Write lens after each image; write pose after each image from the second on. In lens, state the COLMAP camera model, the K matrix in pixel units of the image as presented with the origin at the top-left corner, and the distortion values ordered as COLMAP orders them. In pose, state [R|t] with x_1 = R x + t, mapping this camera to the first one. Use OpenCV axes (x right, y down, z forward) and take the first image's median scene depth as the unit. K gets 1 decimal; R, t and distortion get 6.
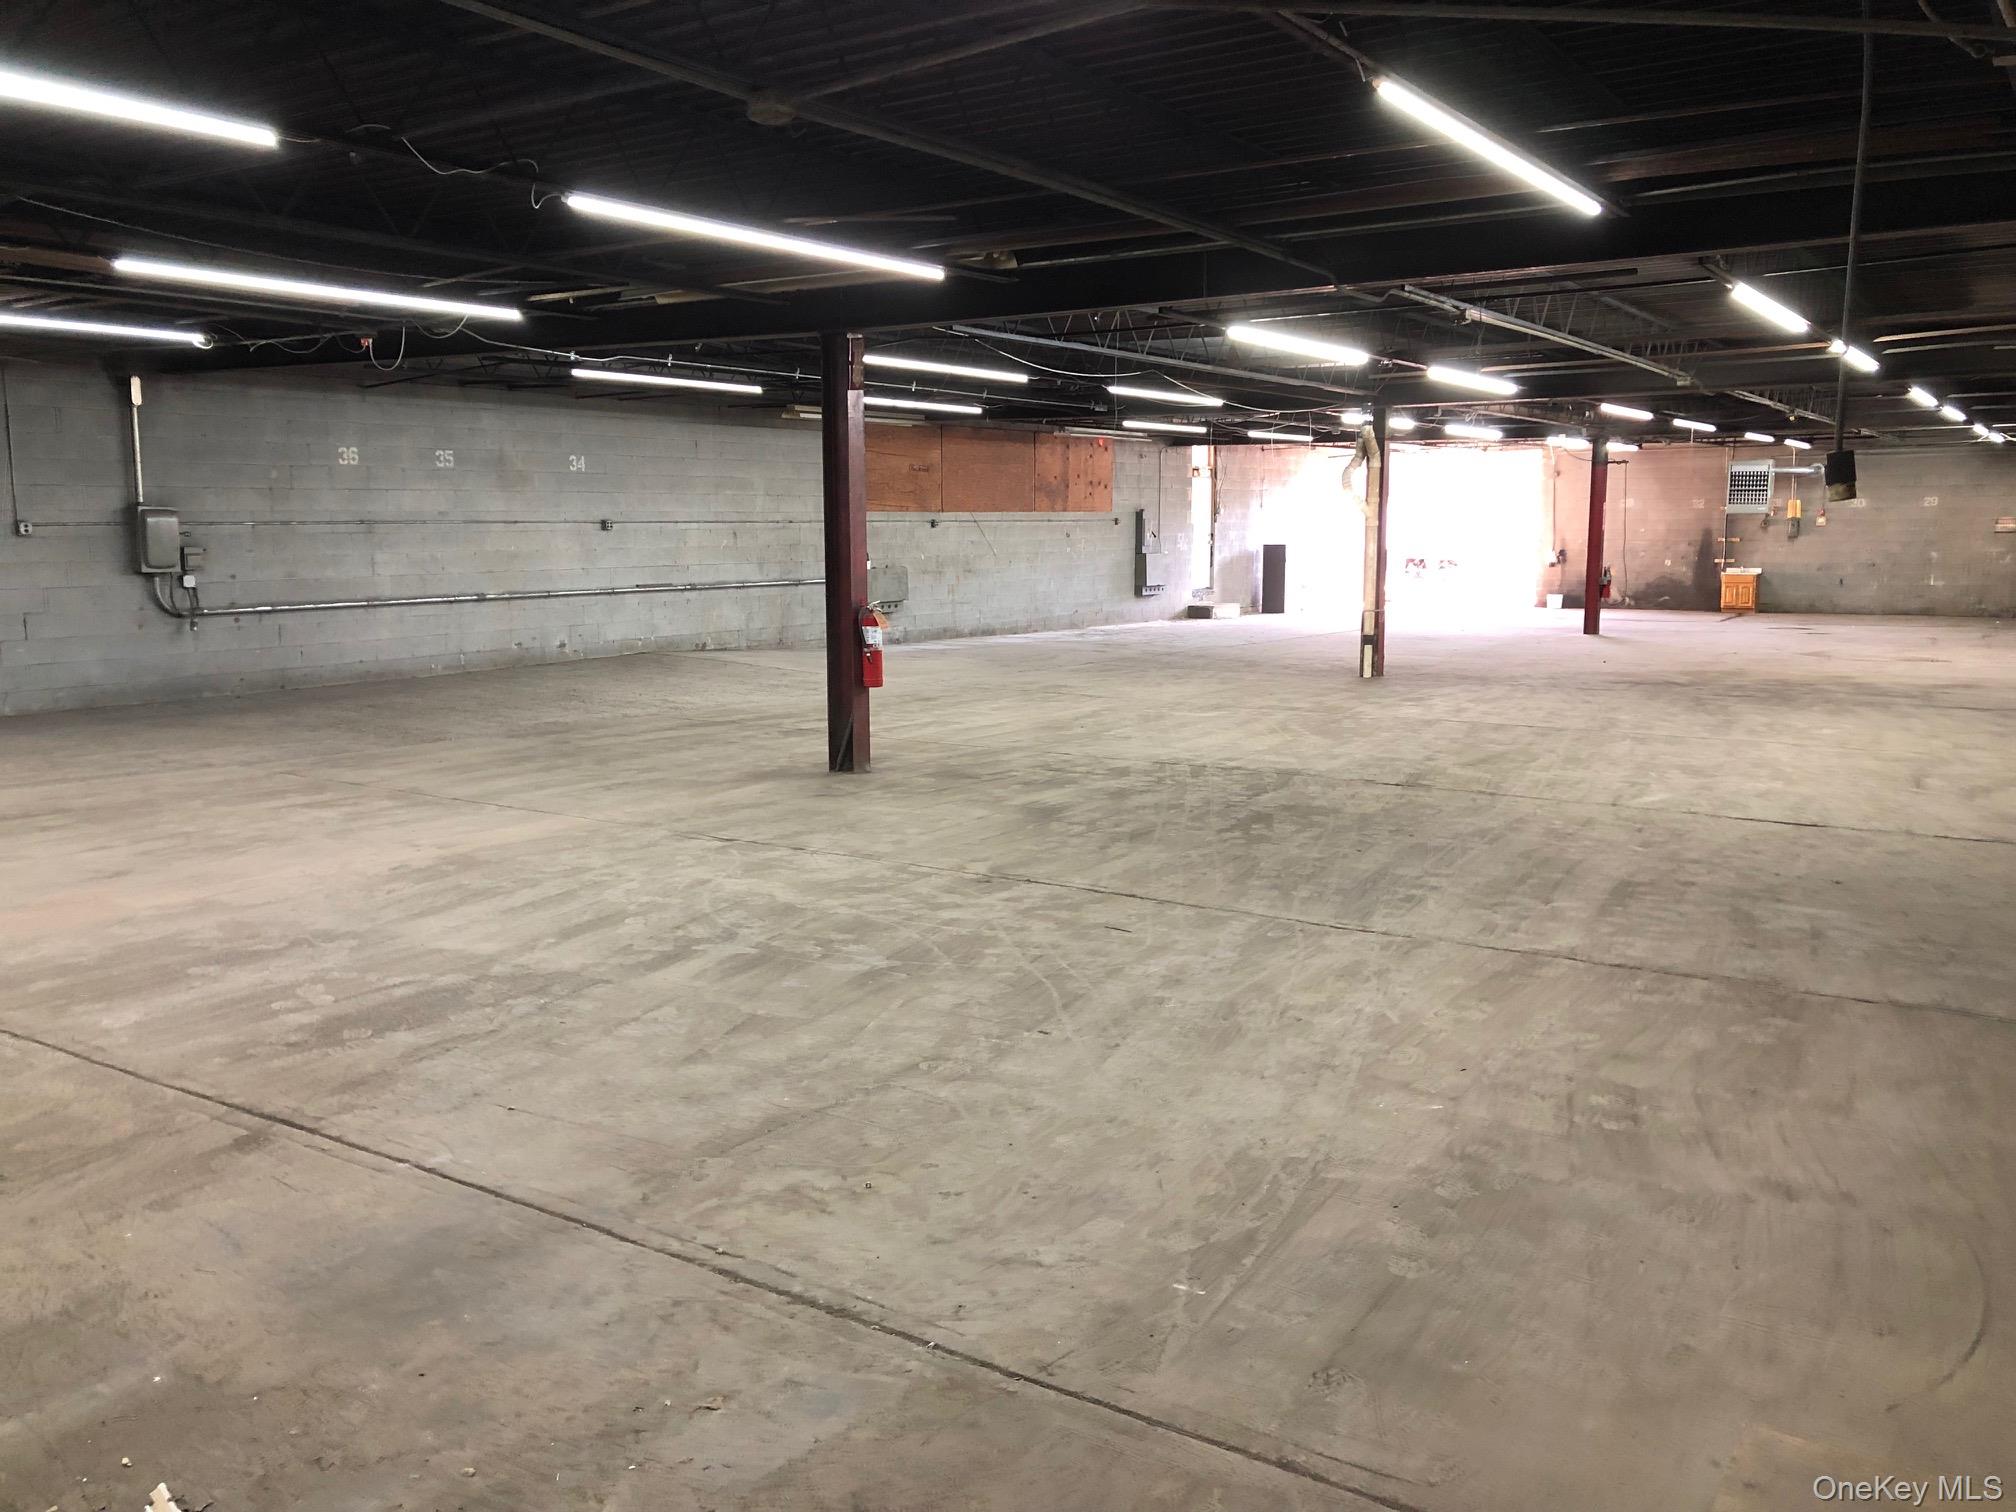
lens RADIAL K [[1651.9, 0, 1016.9], [0, 1651.9, 755.0], [0, 0, 1]] dist [0.160871, -0.473838]
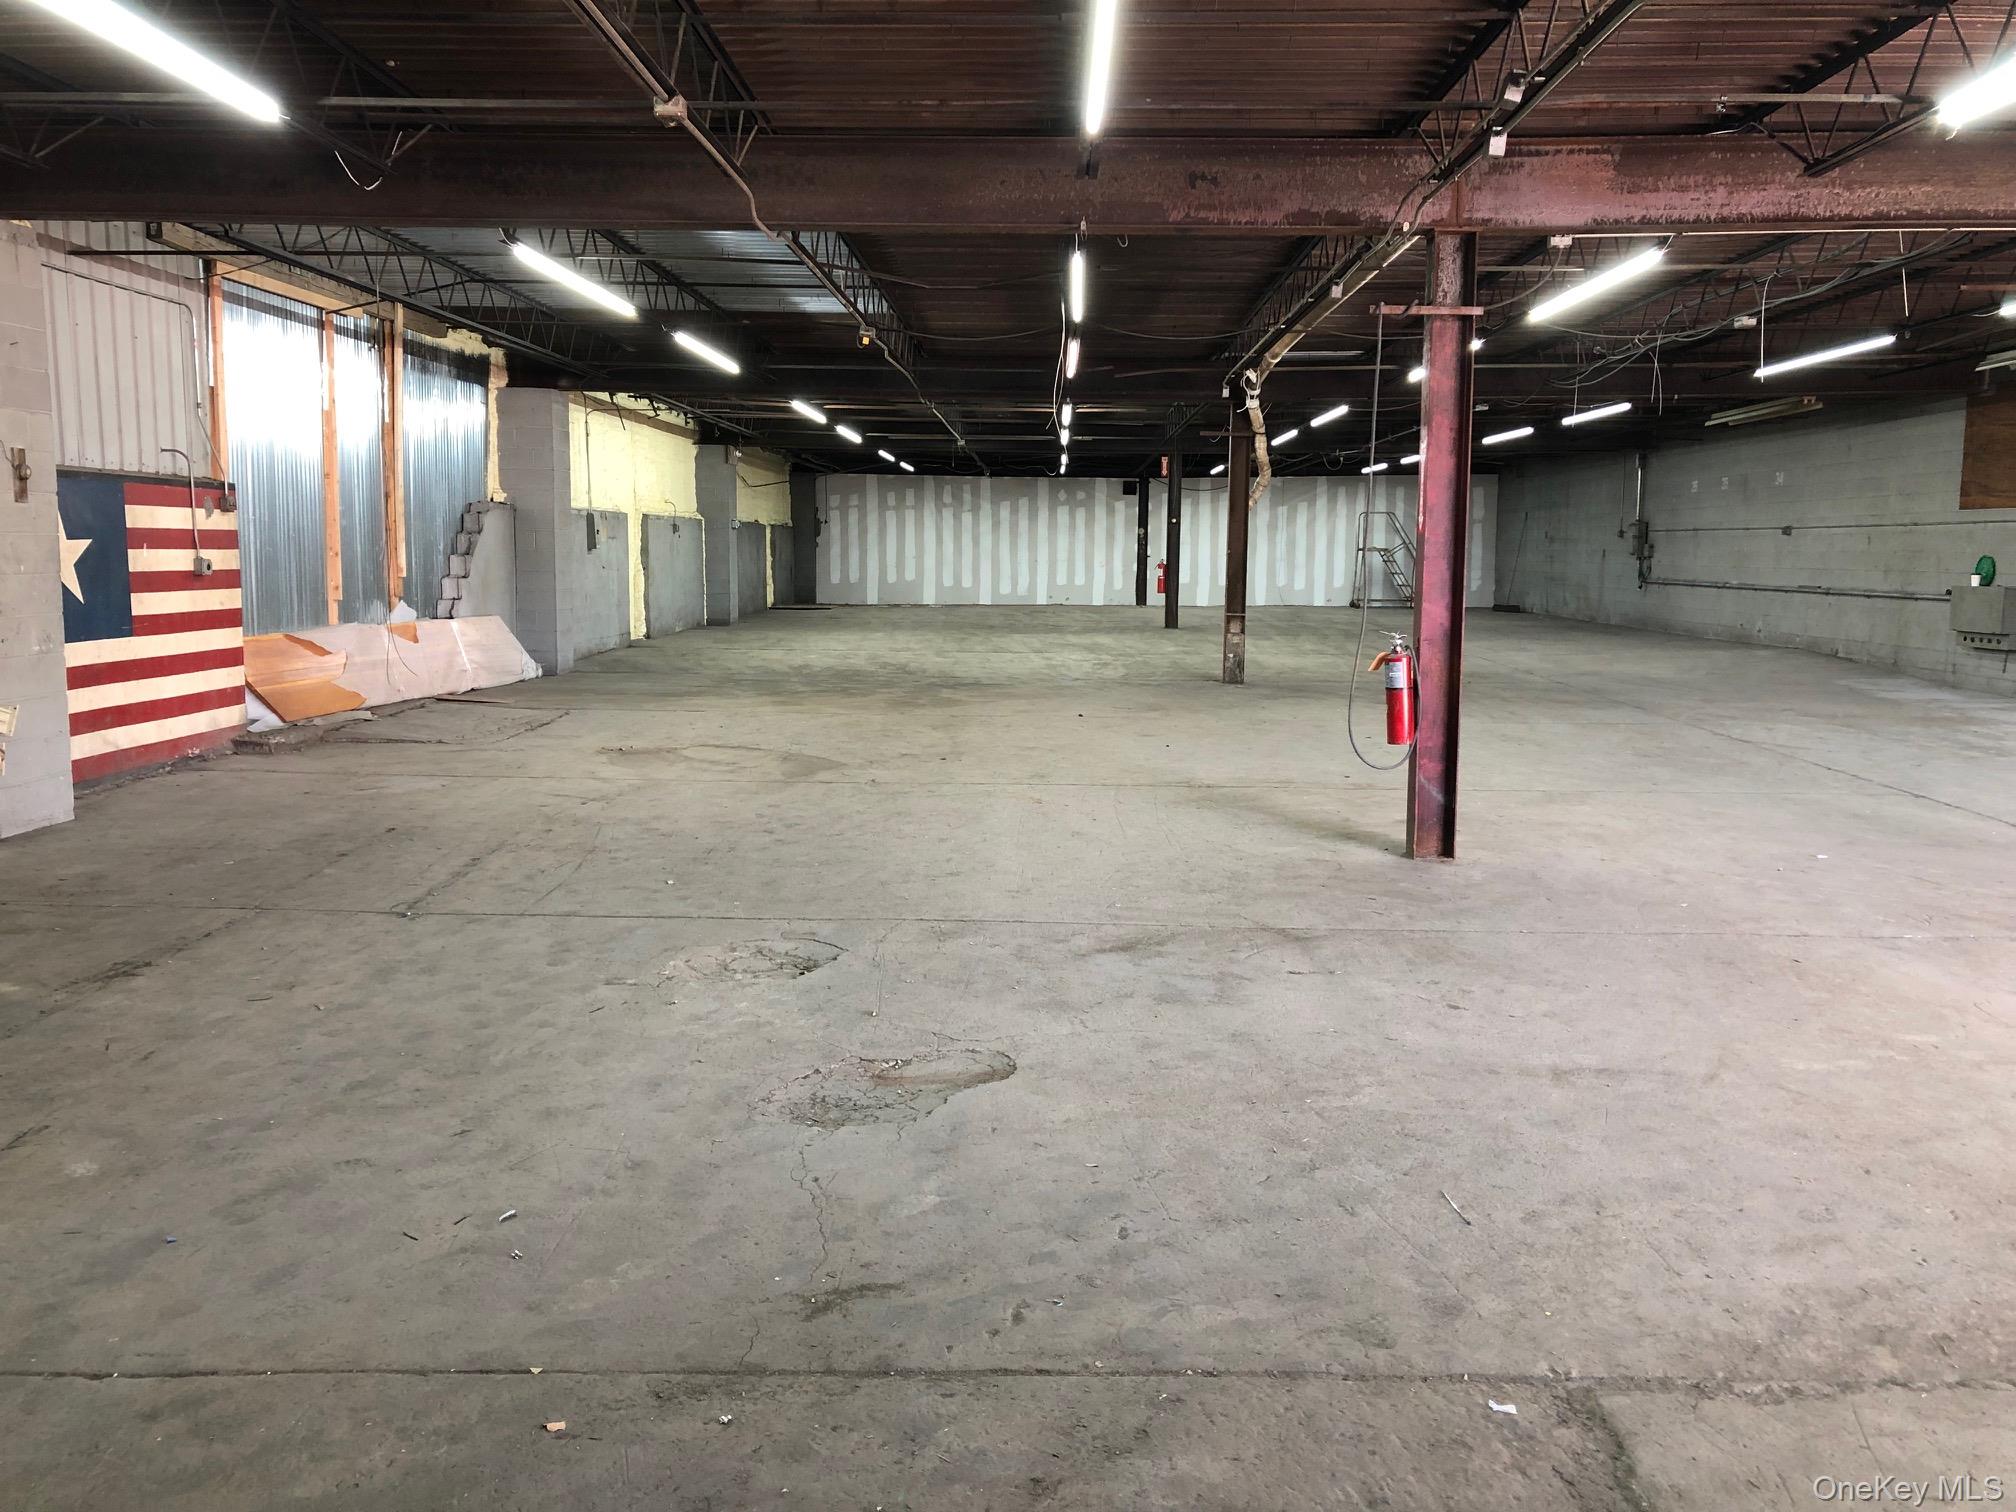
lens RADIAL K [[1644.0, 0, 1008.0], [0, 1644.0, 756.0], [0, 0, 1]] dist [0.008980, 0.009586]
pose [[-0.838278, 0.069865, -0.540748, 0.589305], [-0.077000, 0.966648, 0.244258, -0.162751], [0.539779, 0.246394, -0.804940, 1.209572]]
